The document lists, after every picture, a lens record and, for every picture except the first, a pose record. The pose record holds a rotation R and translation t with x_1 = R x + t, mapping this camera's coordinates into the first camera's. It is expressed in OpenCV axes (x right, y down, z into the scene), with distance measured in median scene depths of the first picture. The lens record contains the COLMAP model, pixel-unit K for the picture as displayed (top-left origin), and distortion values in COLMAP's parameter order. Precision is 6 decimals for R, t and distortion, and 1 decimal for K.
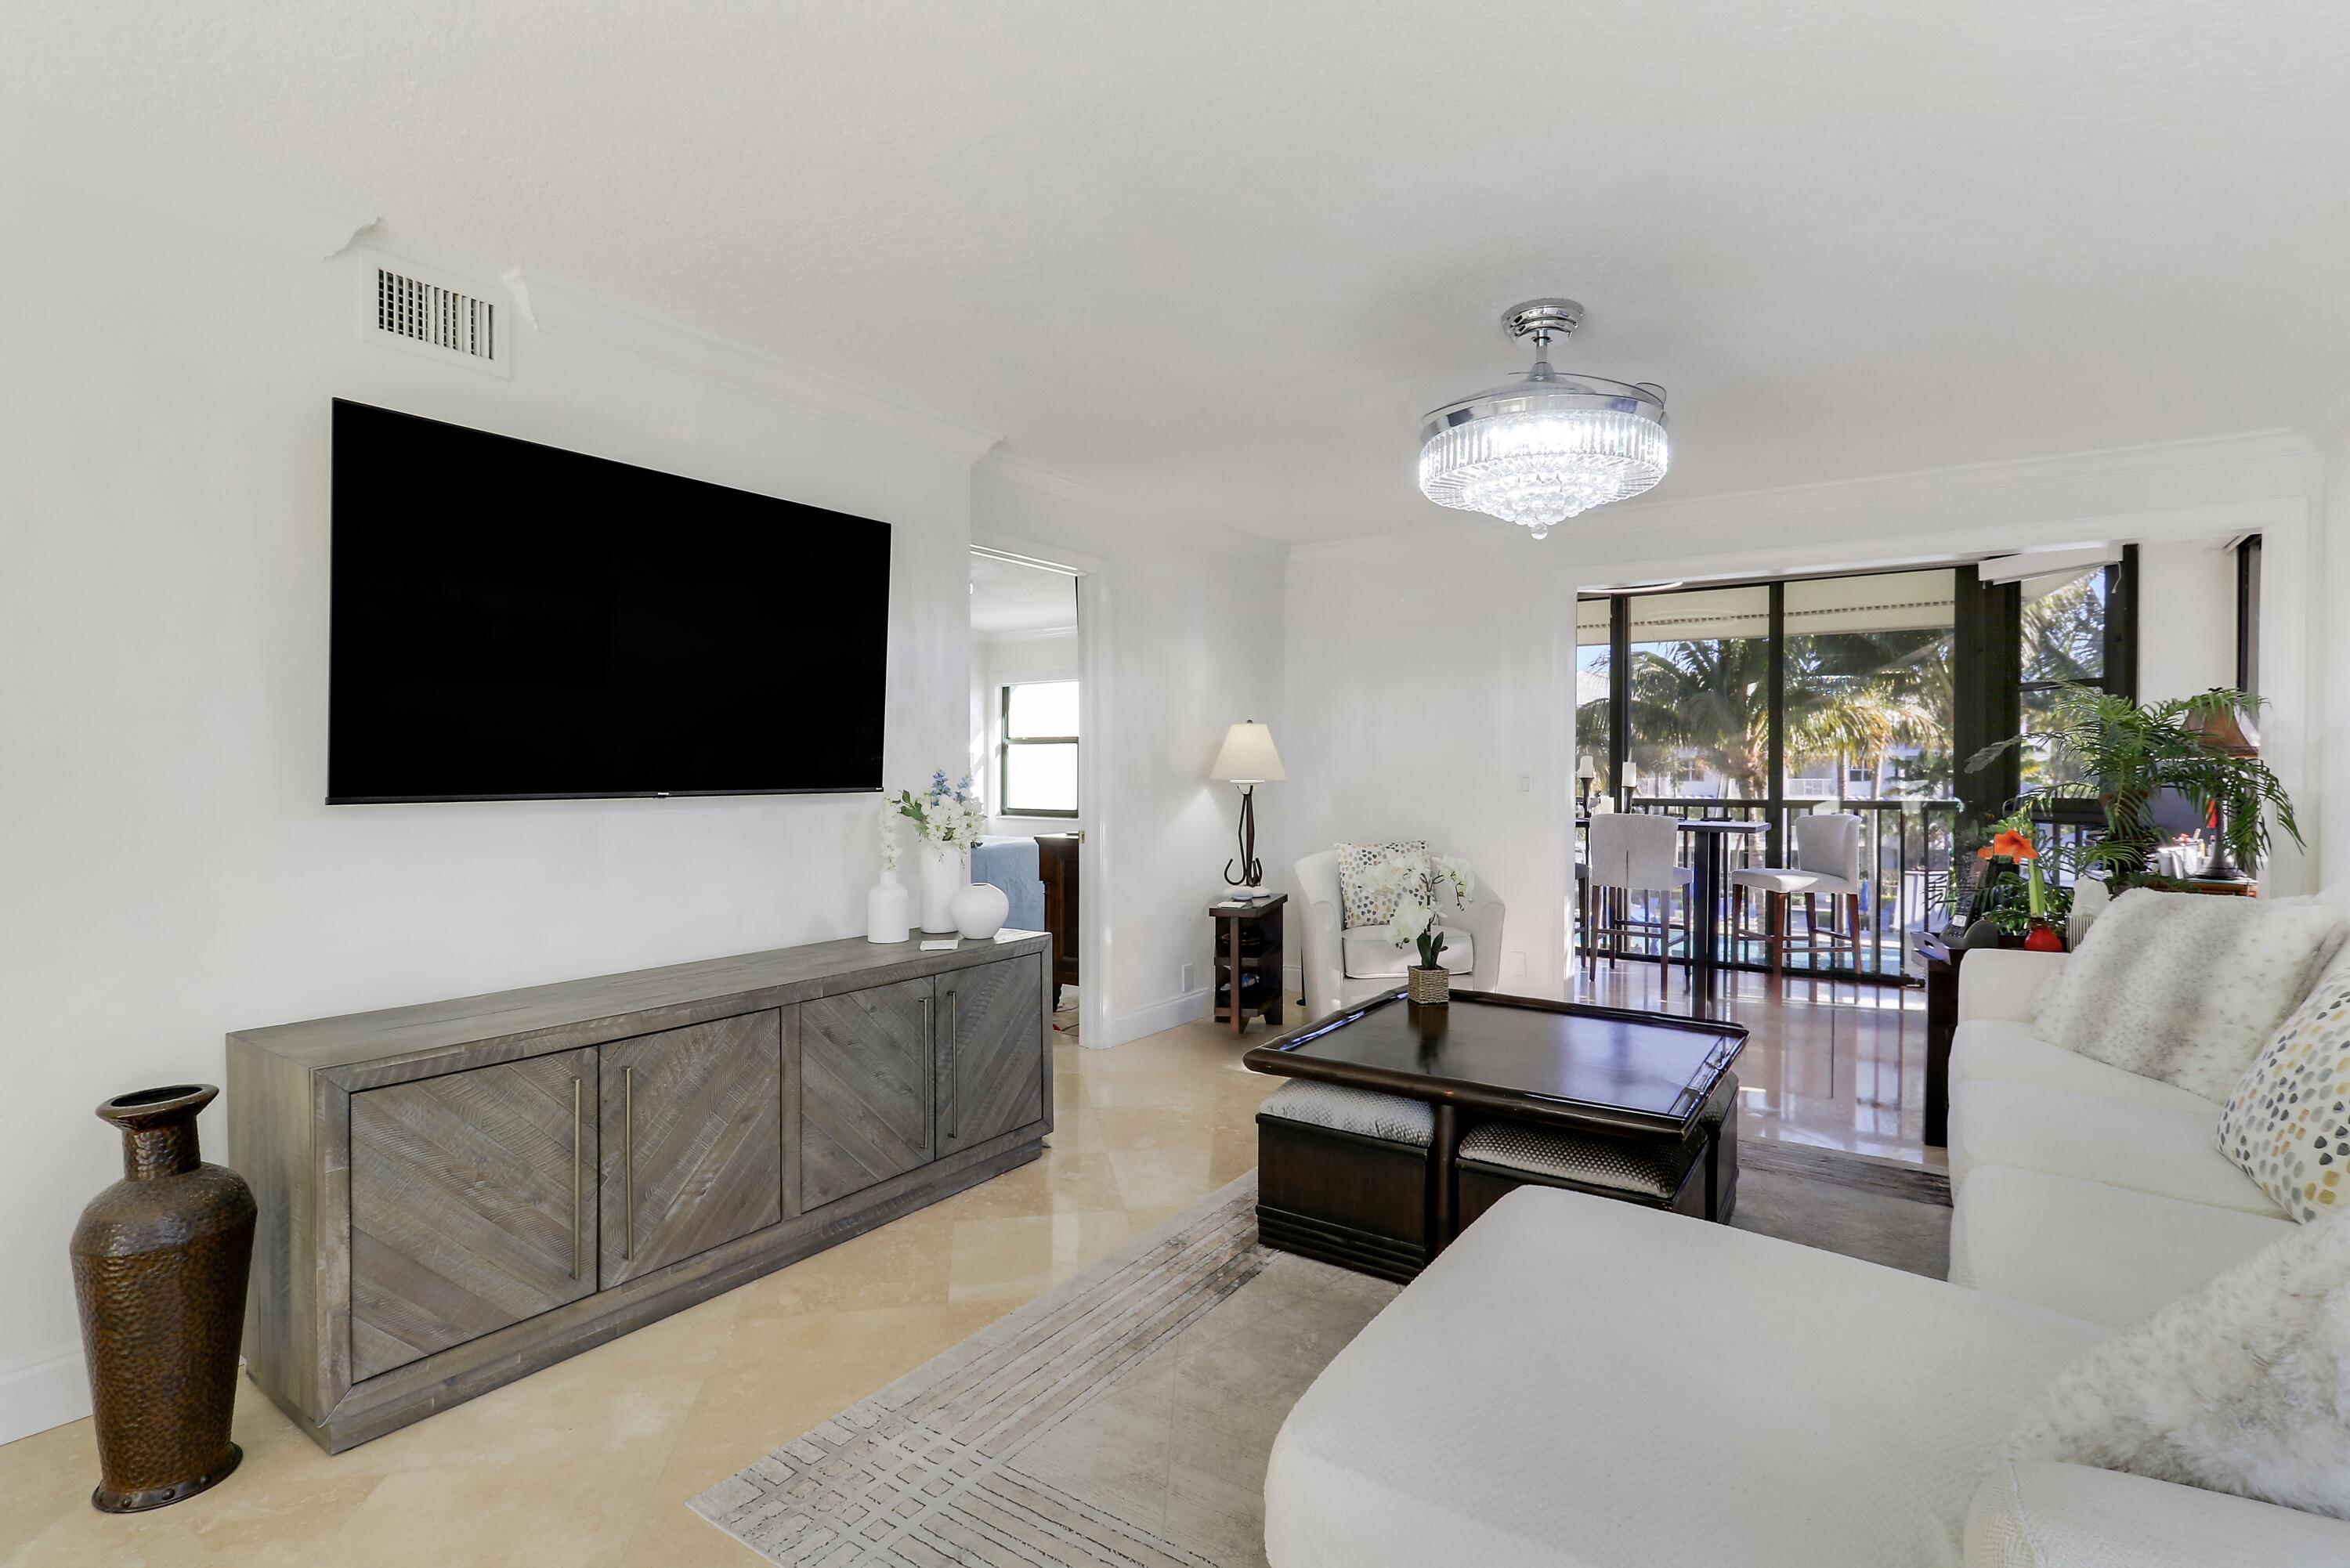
lens RADIAL K [[1098.2, 0, 1198.1], [0, 1098.2, 797.4], [0, 0, 1]] dist [-0.001289, -0.006545]
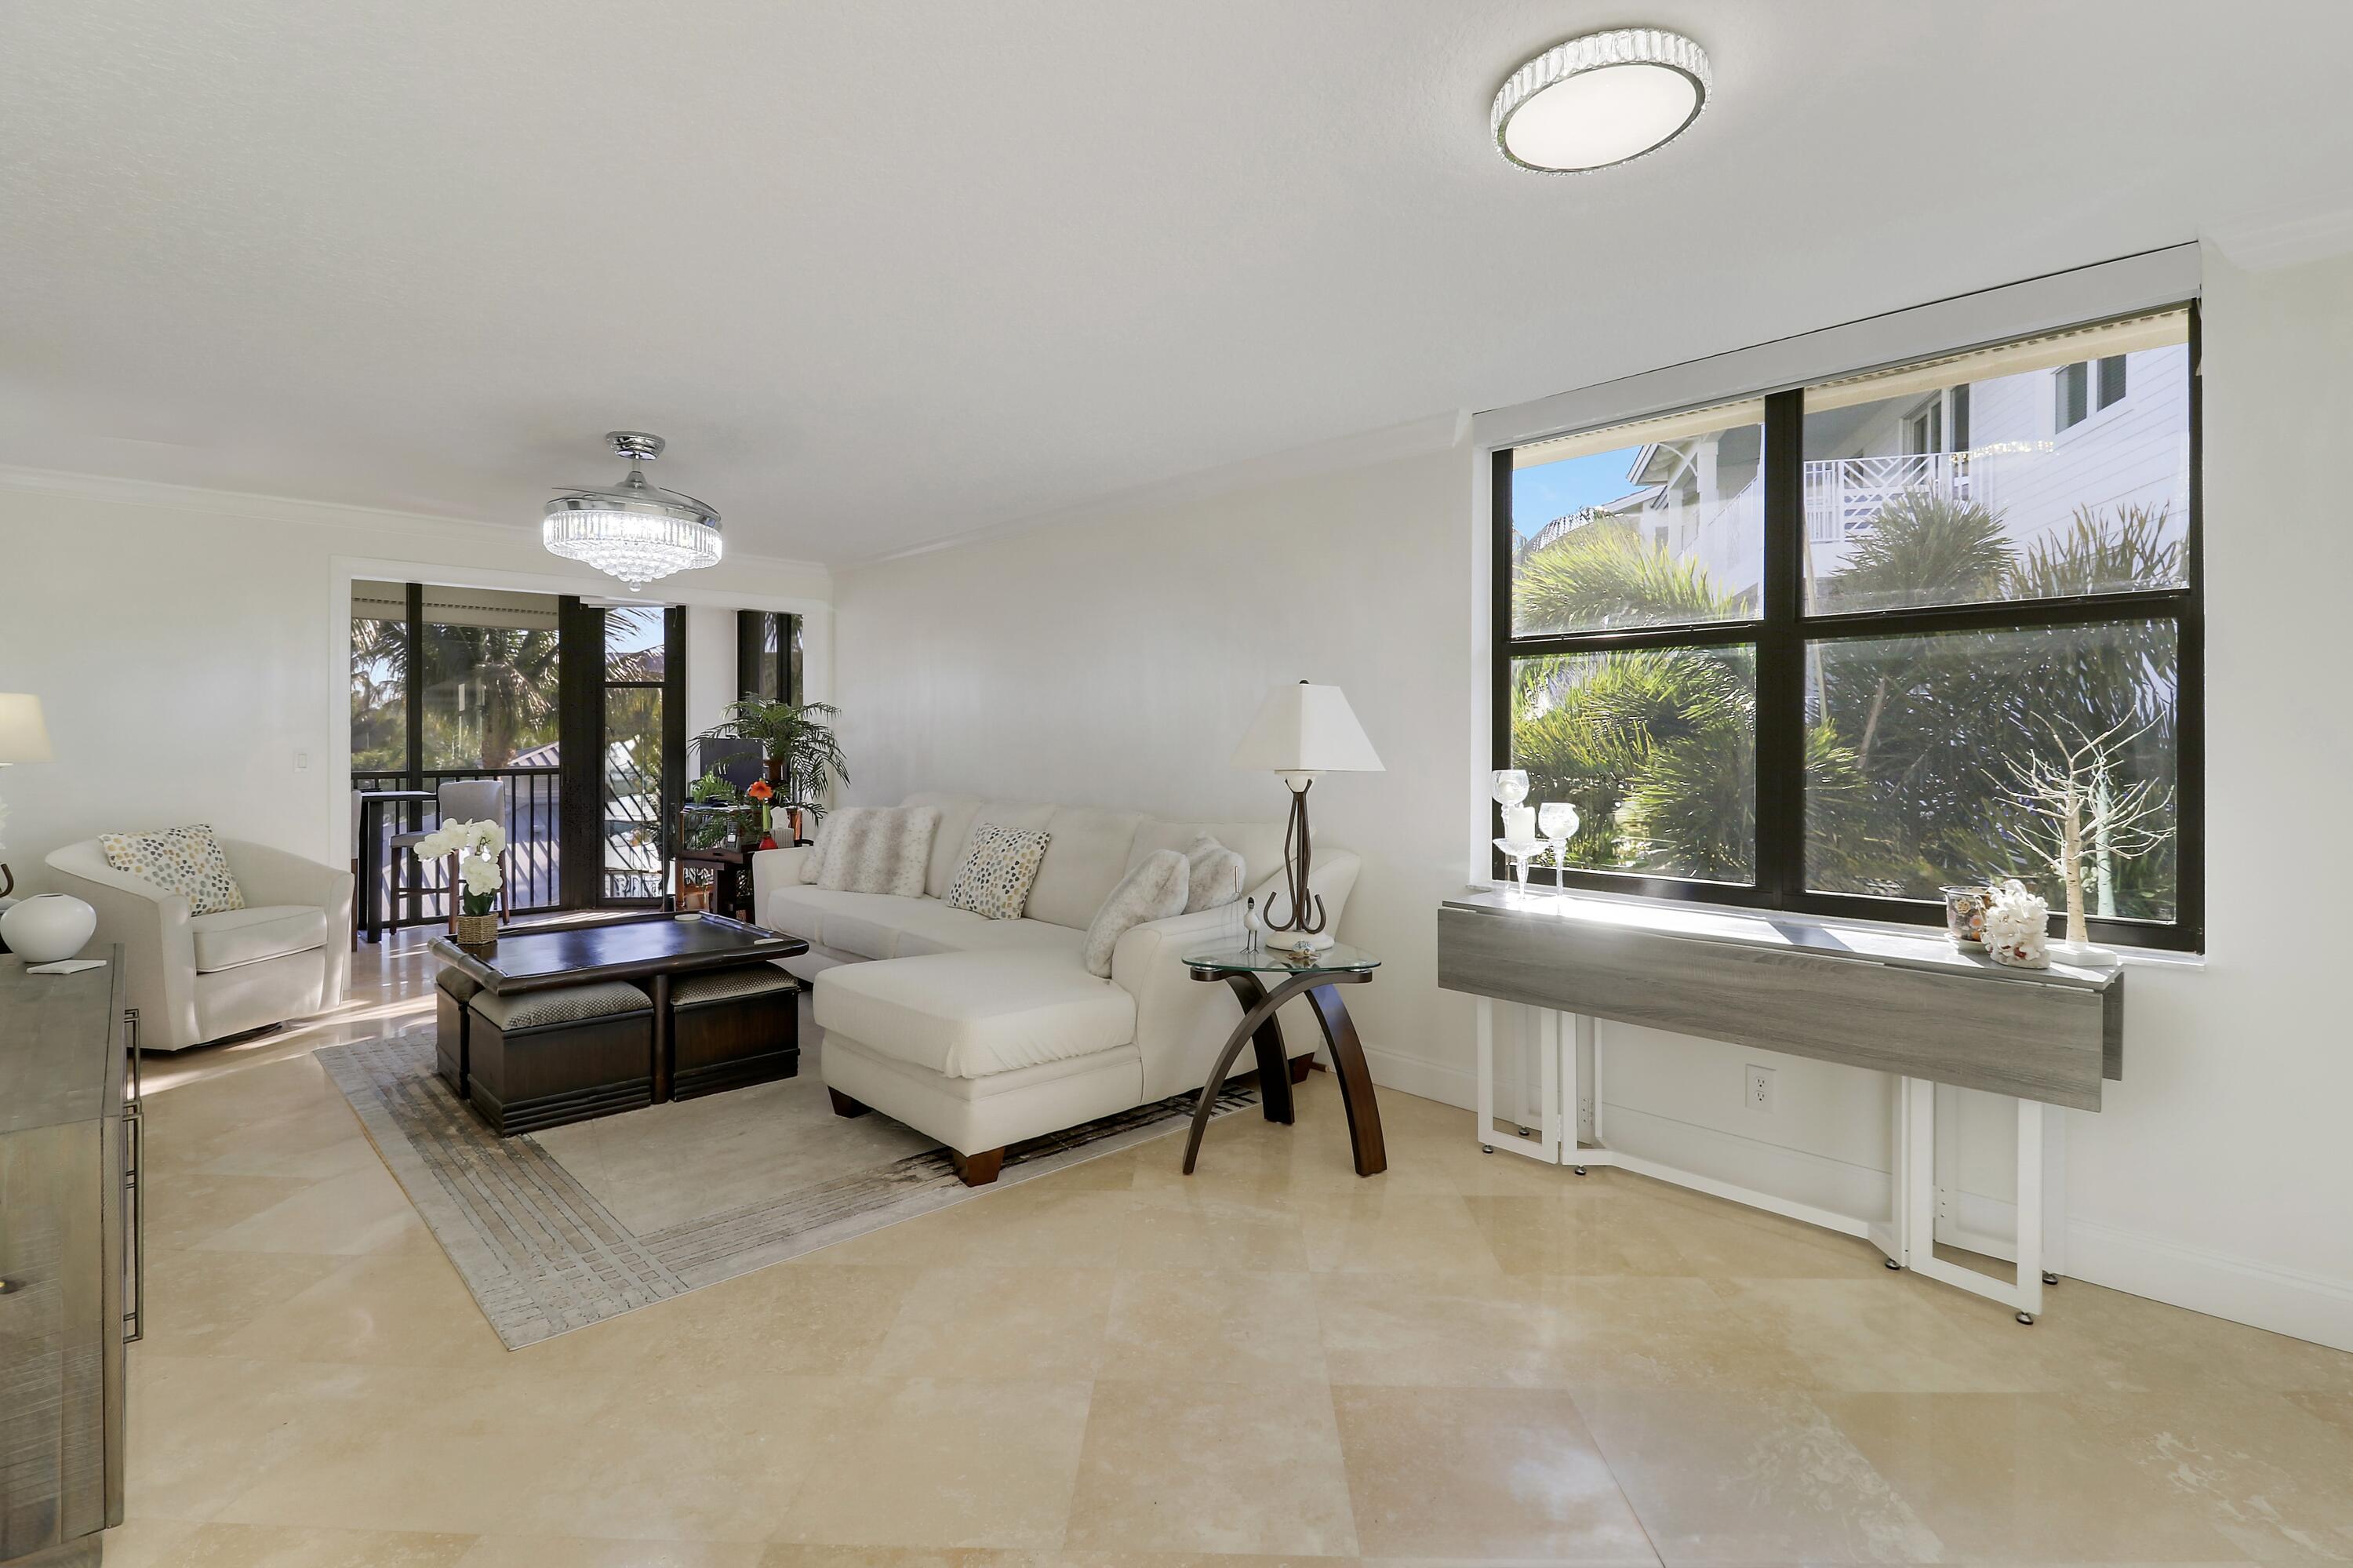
lens RADIAL K [[1099.8, 0, 1145.1], [0, 1099.8, 766.6], [0, 0, 1]] dist [-0.001289, -0.006545]
pose [[0.249772, -0.026863, 0.967932, -0.994625], [0.024757, 0.999465, 0.021350, -0.019860], [-0.967988, 0.018631, 0.250304, -0.018894]]
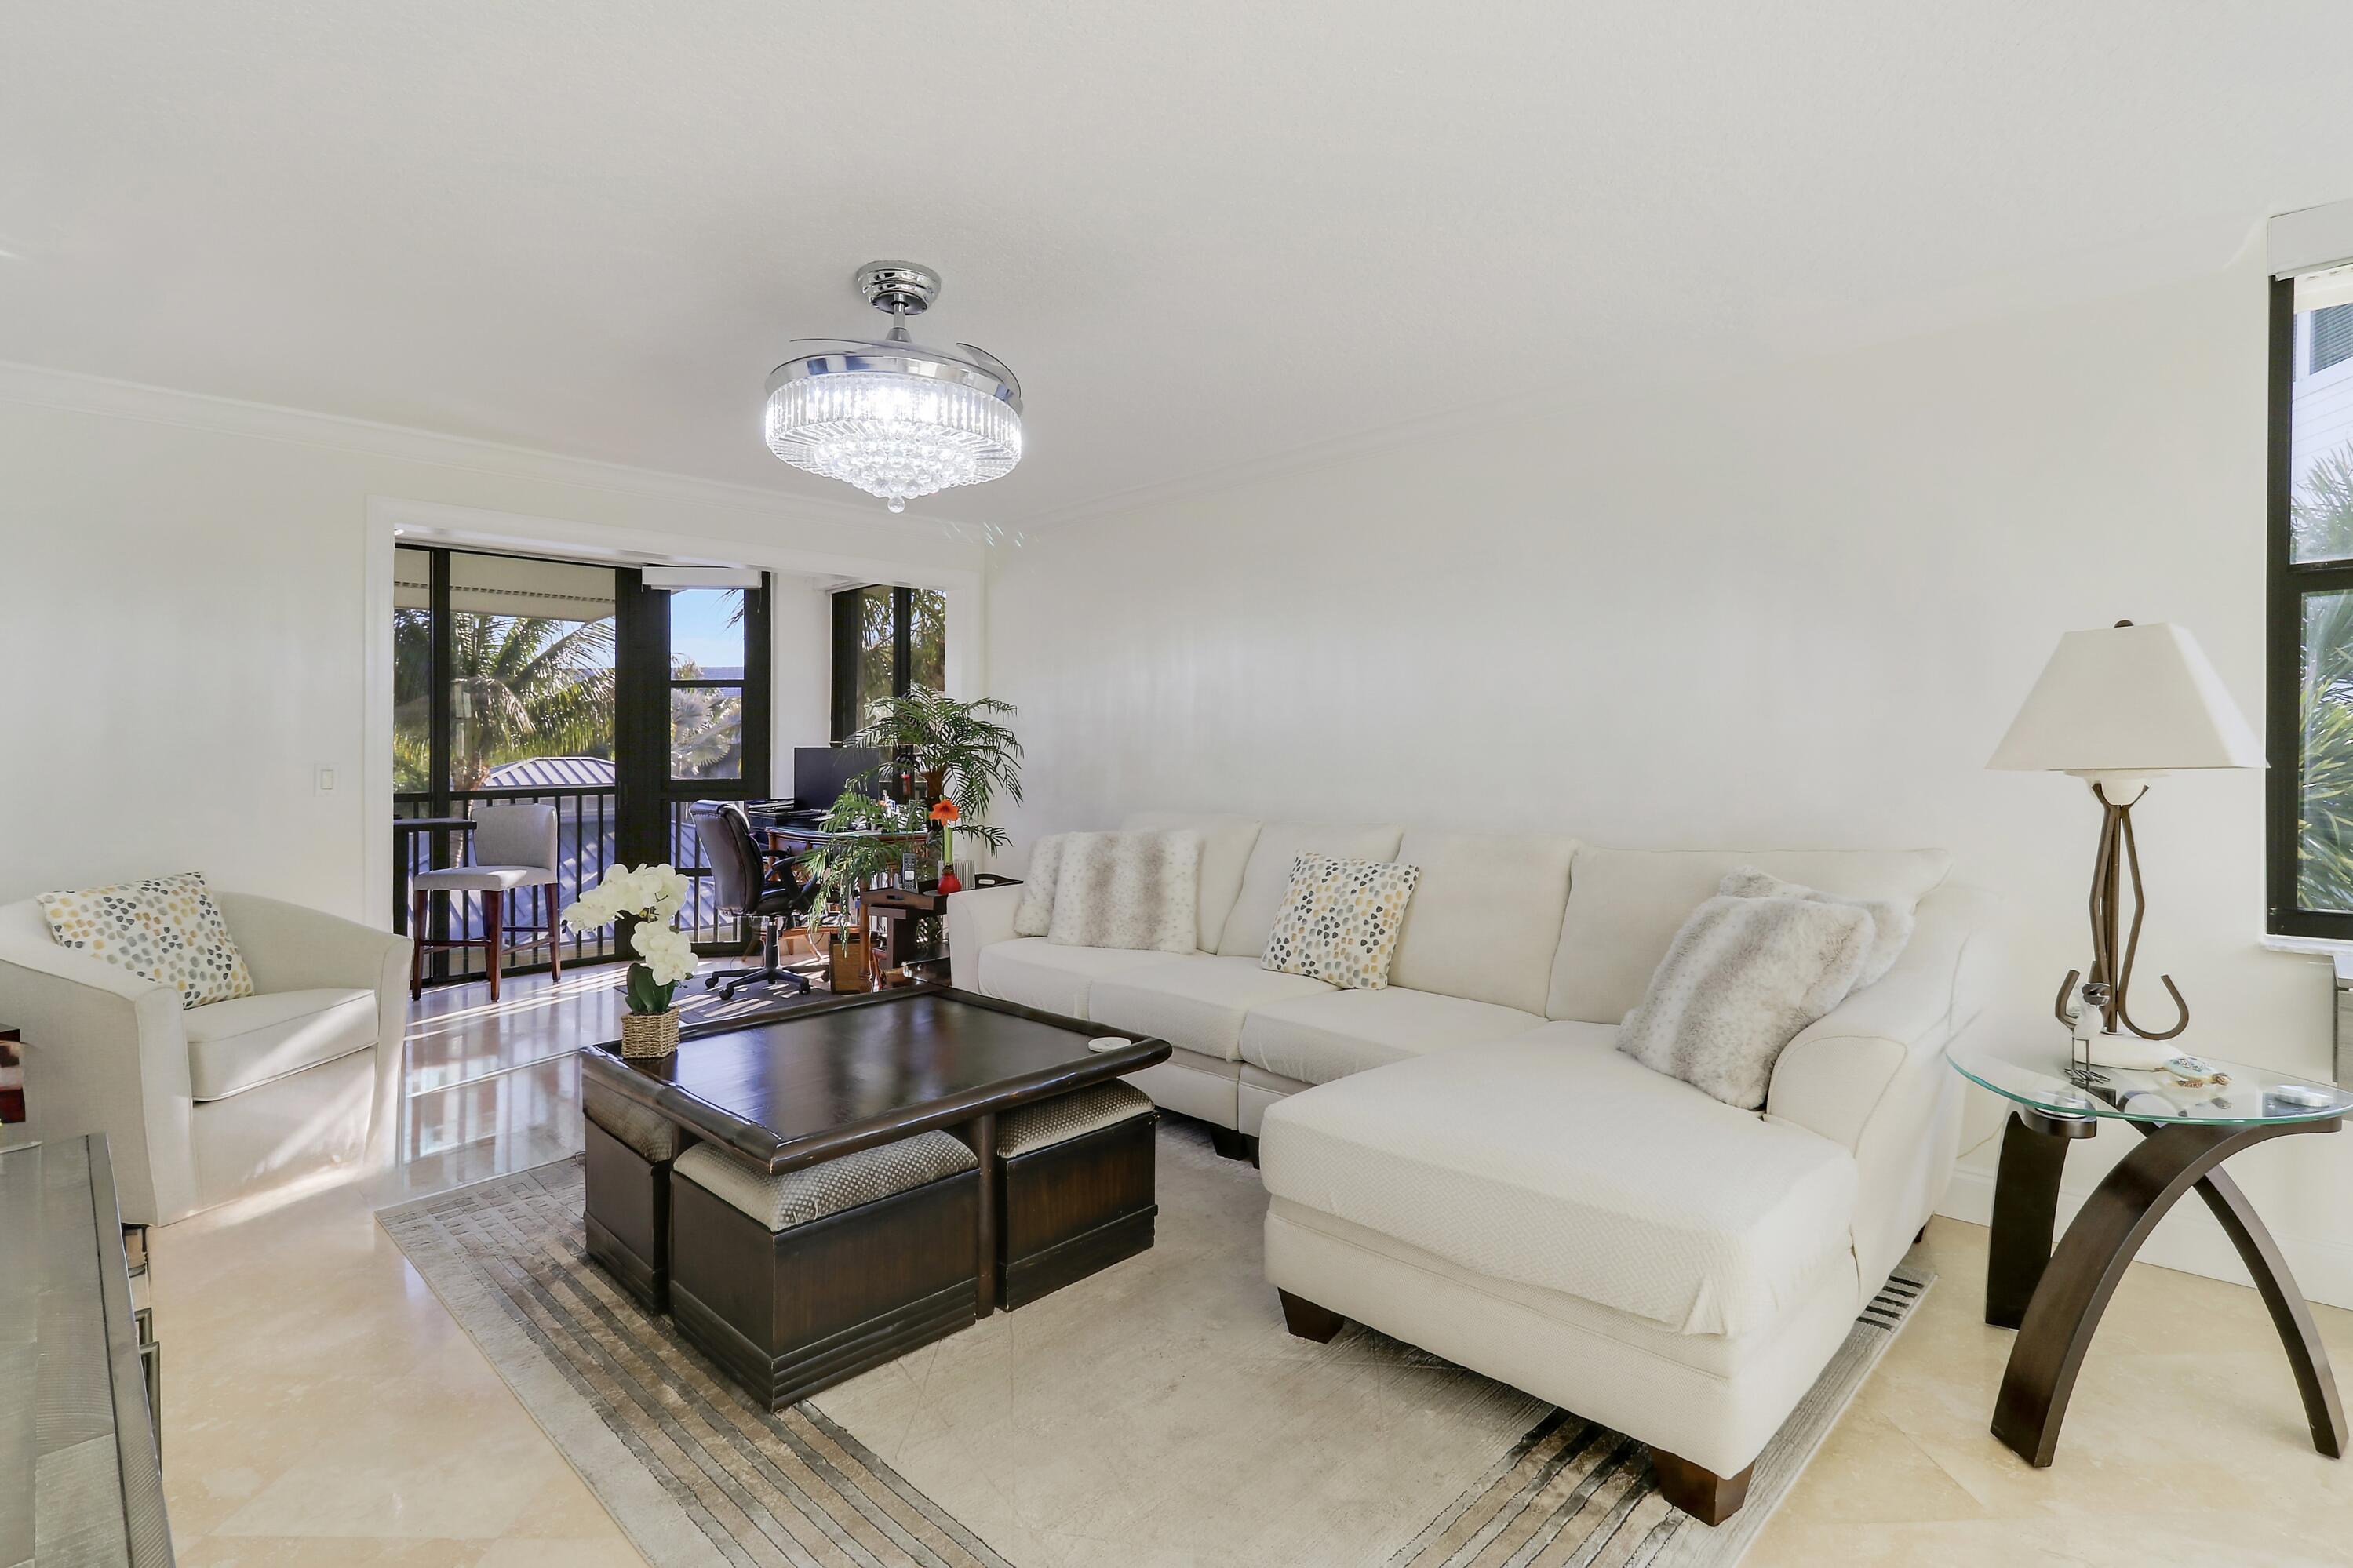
lens RADIAL K [[1099.6, 0, 1164.3], [0, 1099.6, 775.8], [0, 0, 1]] dist [-0.001289, -0.006545]
pose [[0.204066, -0.026656, 0.978594, -0.615820], [0.036123, 0.999153, 0.019683, -0.018920], [-0.978290, 0.031333, 0.204856, 0.614720]]
